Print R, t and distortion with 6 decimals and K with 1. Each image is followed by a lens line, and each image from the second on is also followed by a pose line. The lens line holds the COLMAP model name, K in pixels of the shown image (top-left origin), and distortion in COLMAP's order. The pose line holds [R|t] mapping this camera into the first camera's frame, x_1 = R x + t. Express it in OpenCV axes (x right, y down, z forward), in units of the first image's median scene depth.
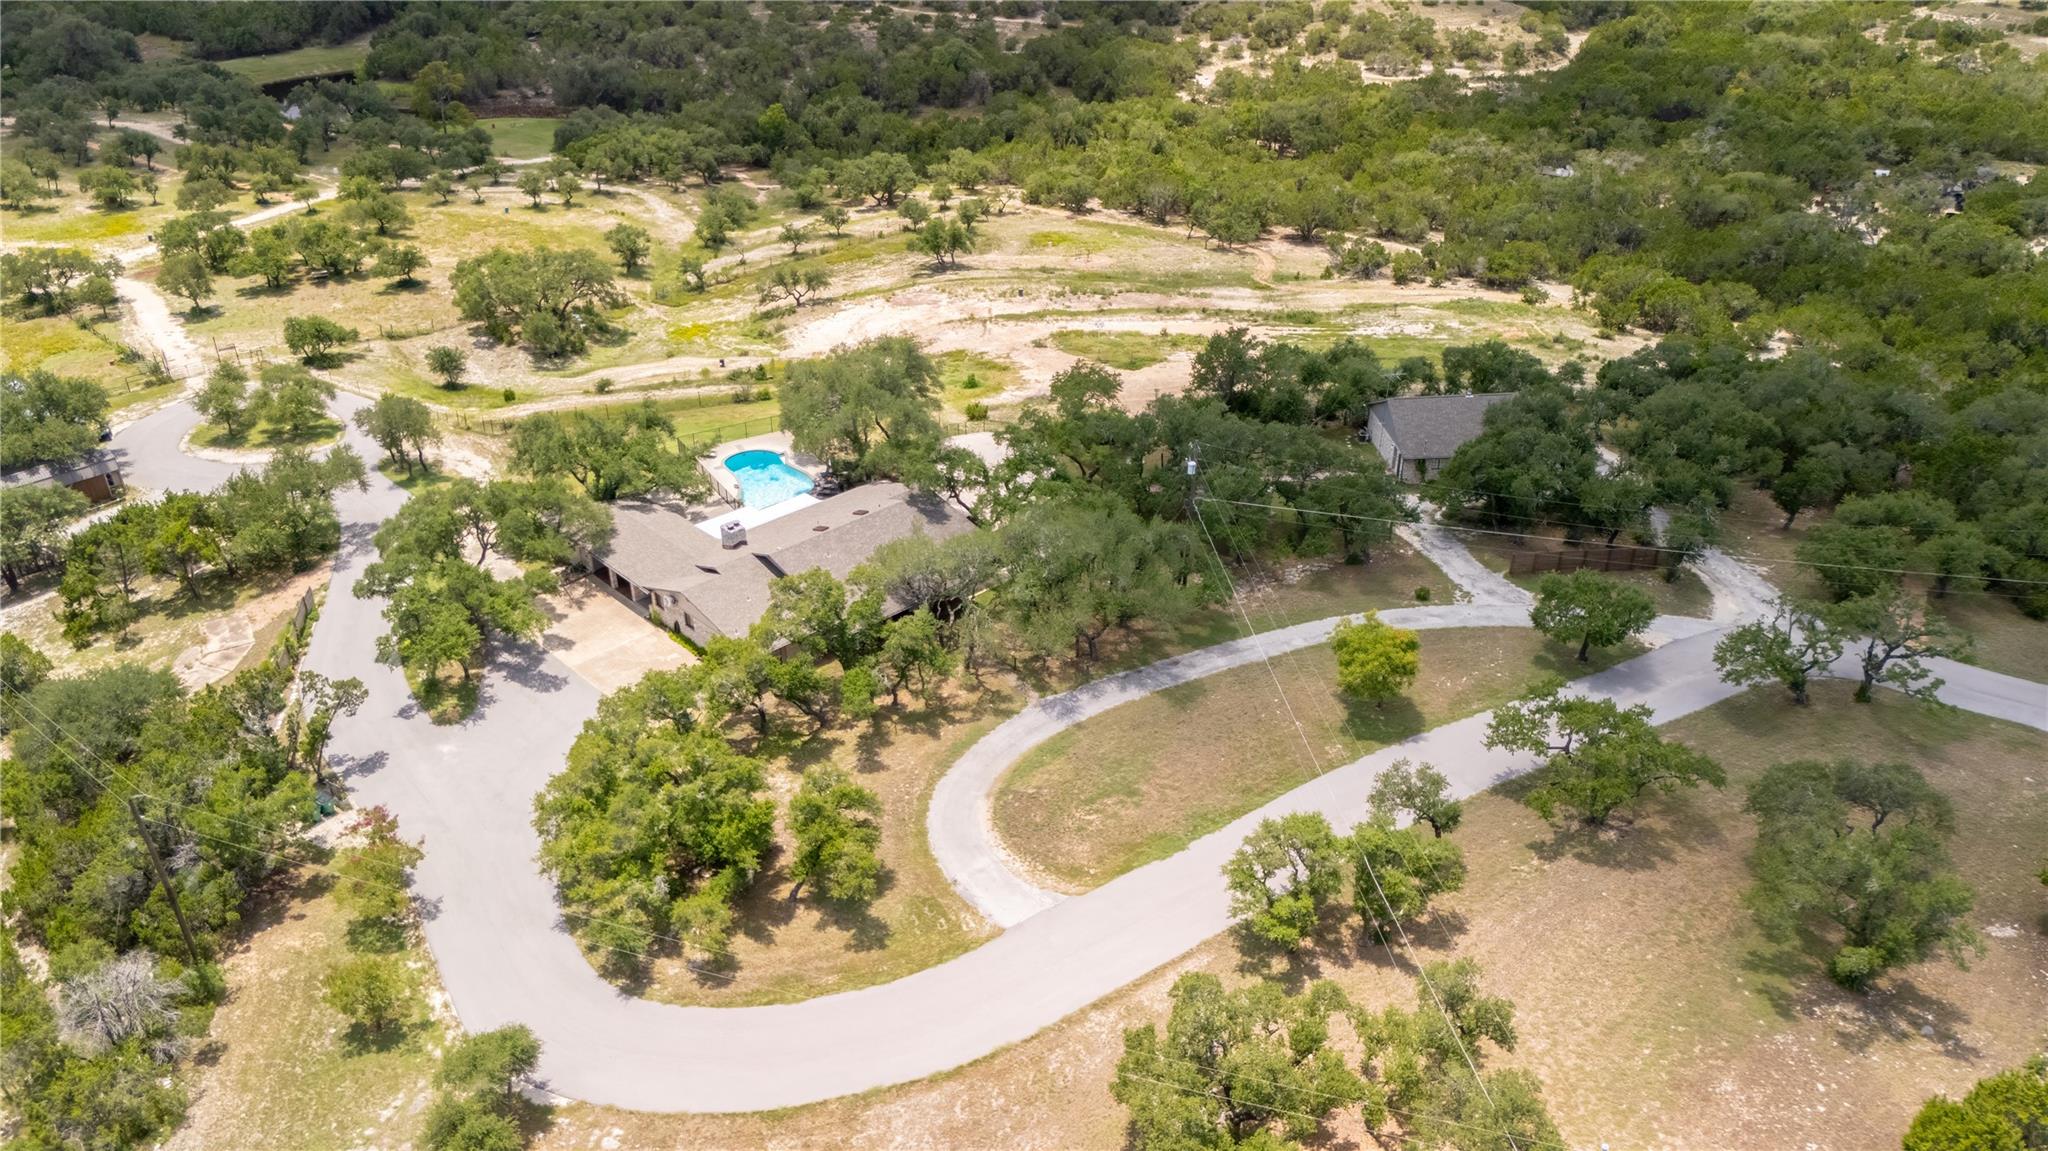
lens RADIAL K [[1503.1, 0, 1036.2], [0, 1503.1, 558.5], [0, 0, 1]] dist [0.059846, -0.010656]
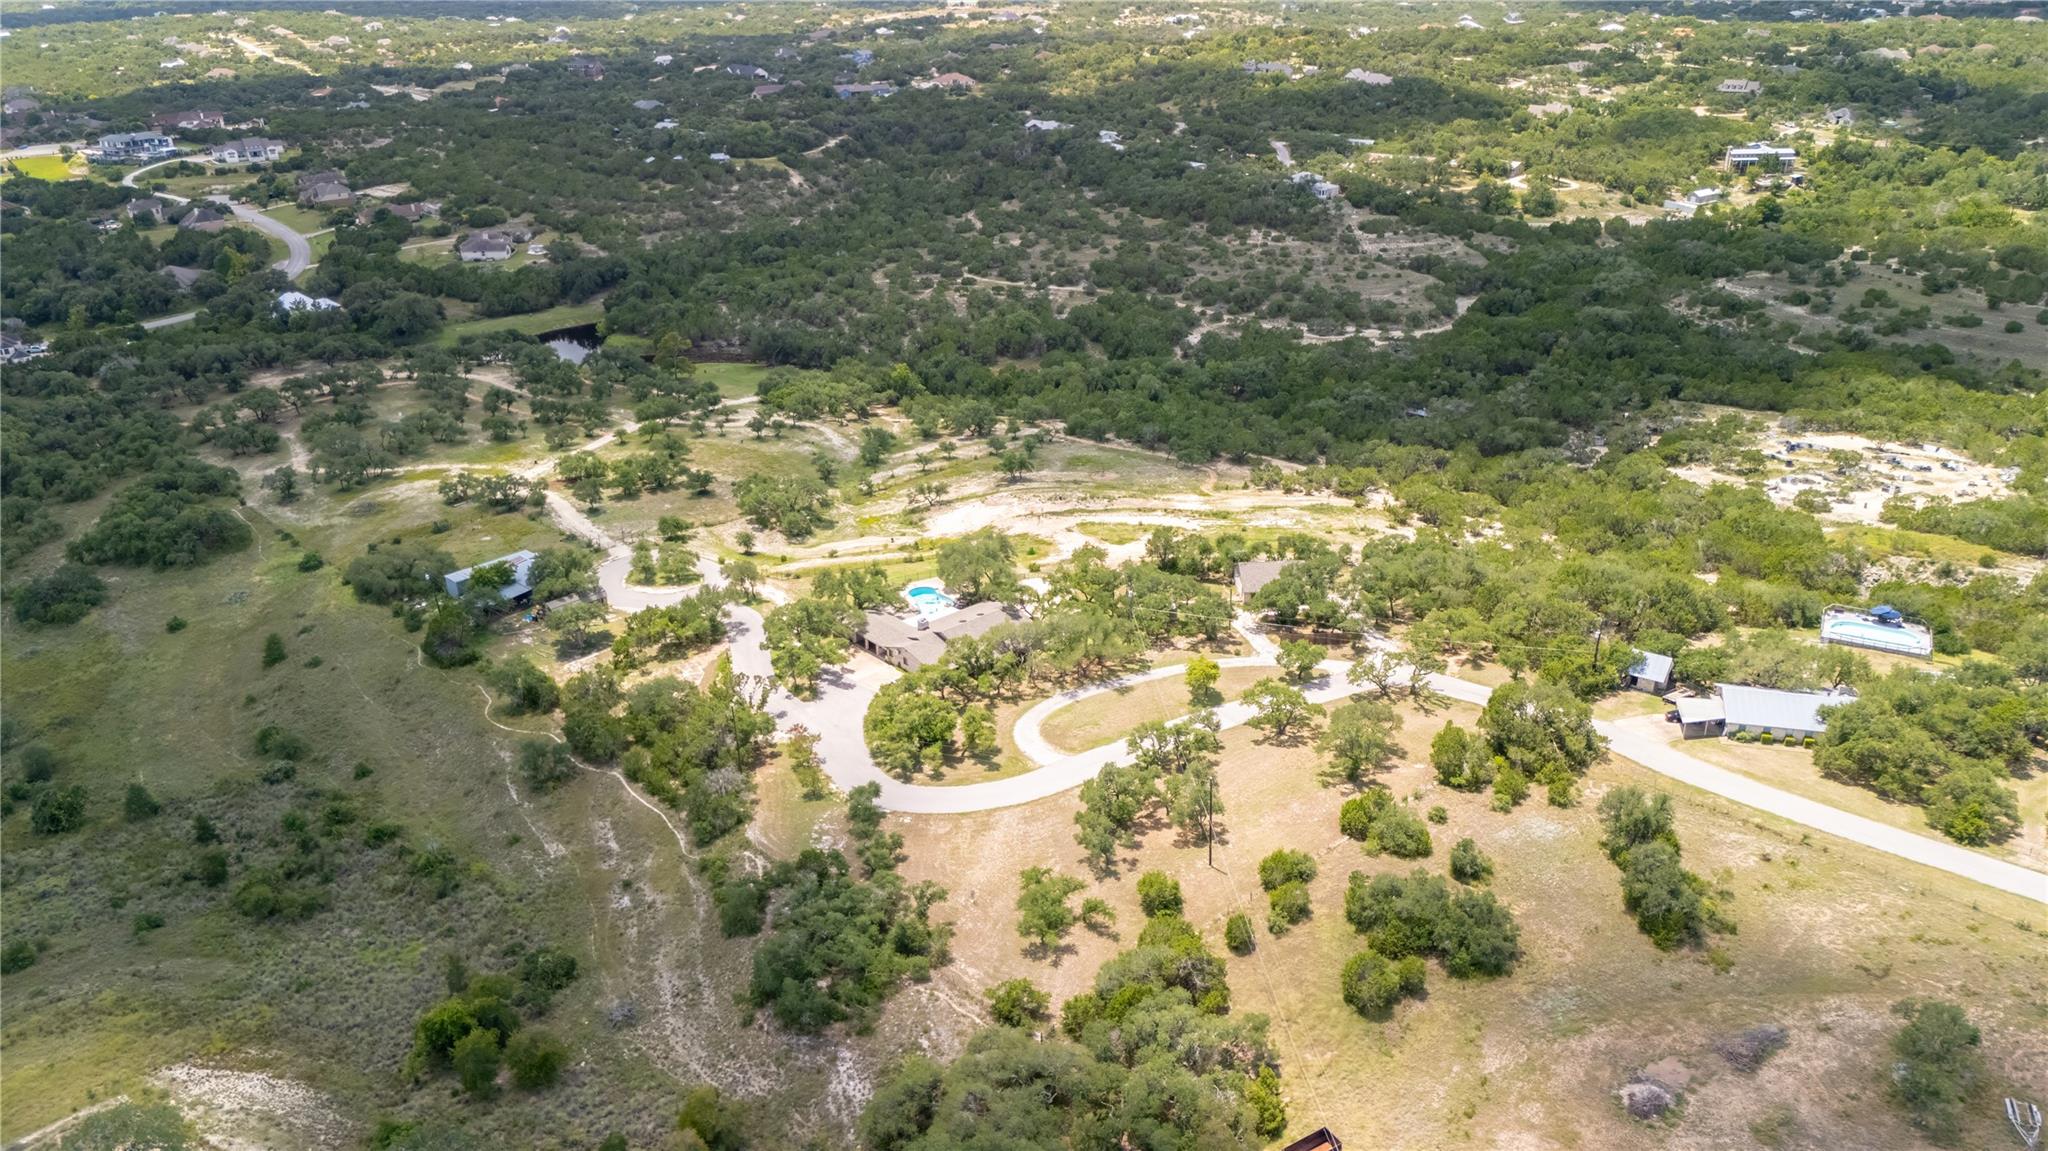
lens RADIAL K [[1459.4, 0, 1023.9], [0, 1459.4, 576.9], [0, 0, 1]] dist [0.013959, 0.004036]
pose [[0.998950, 0.004595, -0.045583, 0.025296], [-0.008609, 0.996060, -0.088258, 0.062454], [0.044998, 0.088557, 0.995054, -0.678476]]
